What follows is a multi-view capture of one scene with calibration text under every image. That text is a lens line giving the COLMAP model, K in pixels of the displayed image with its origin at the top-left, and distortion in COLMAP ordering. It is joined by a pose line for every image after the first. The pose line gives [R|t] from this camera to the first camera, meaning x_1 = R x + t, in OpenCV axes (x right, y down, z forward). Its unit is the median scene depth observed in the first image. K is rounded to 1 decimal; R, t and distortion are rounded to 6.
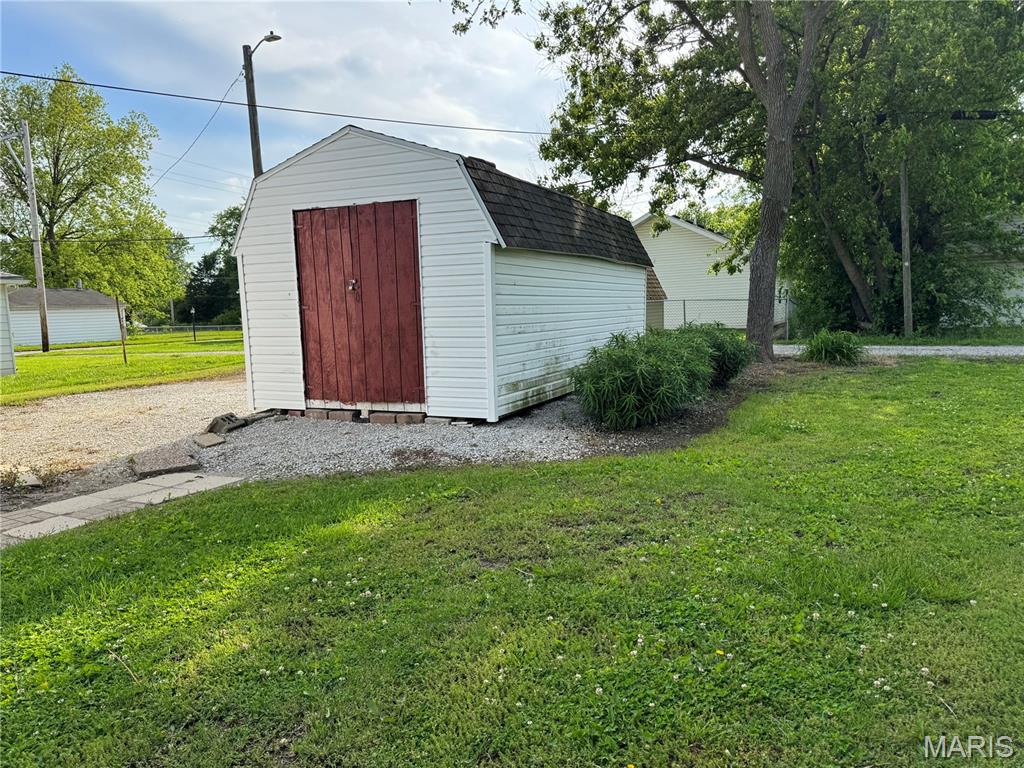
lens RADIAL K [[714.0, 0, 513.0], [0, 714.0, 386.7], [0, 0, 1]] dist [0.100136, -0.161742]
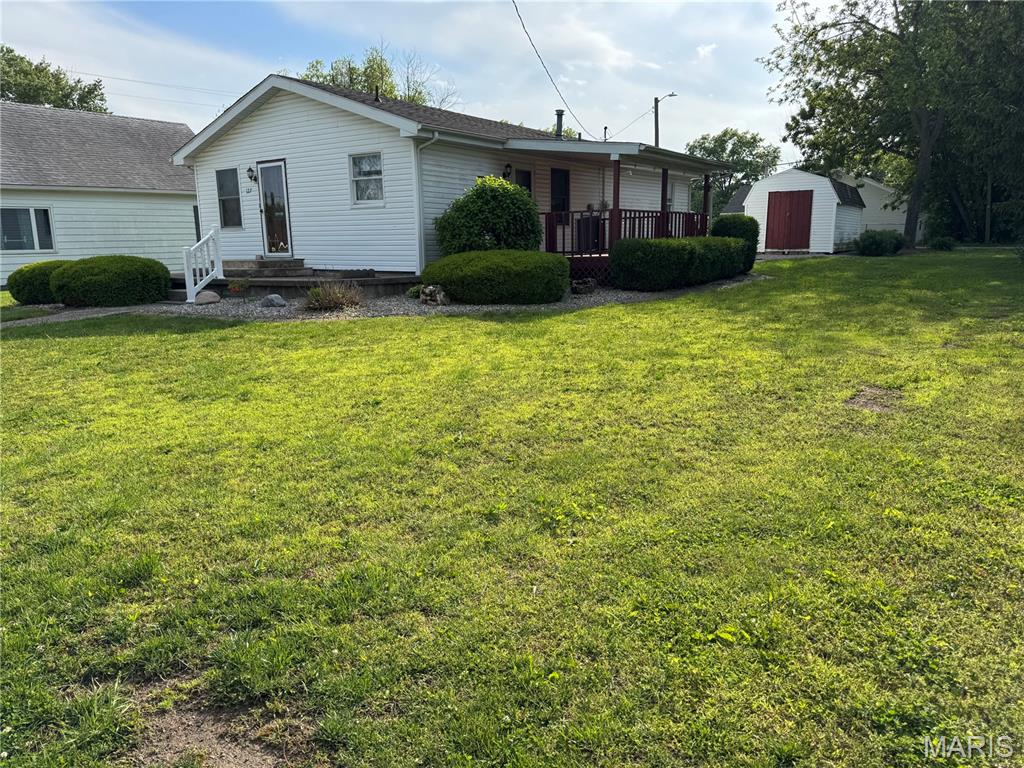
lens RADIAL K [[714.0, 0, 513.0], [0, 714.0, 386.7], [0, 0, 1]] dist [0.100136, -0.161742]
pose [[0.988601, 0.045724, -0.143445, -0.450713], [-0.032280, 0.994983, 0.094688, 0.180553], [0.147055, -0.088979, 0.985118, -1.225951]]
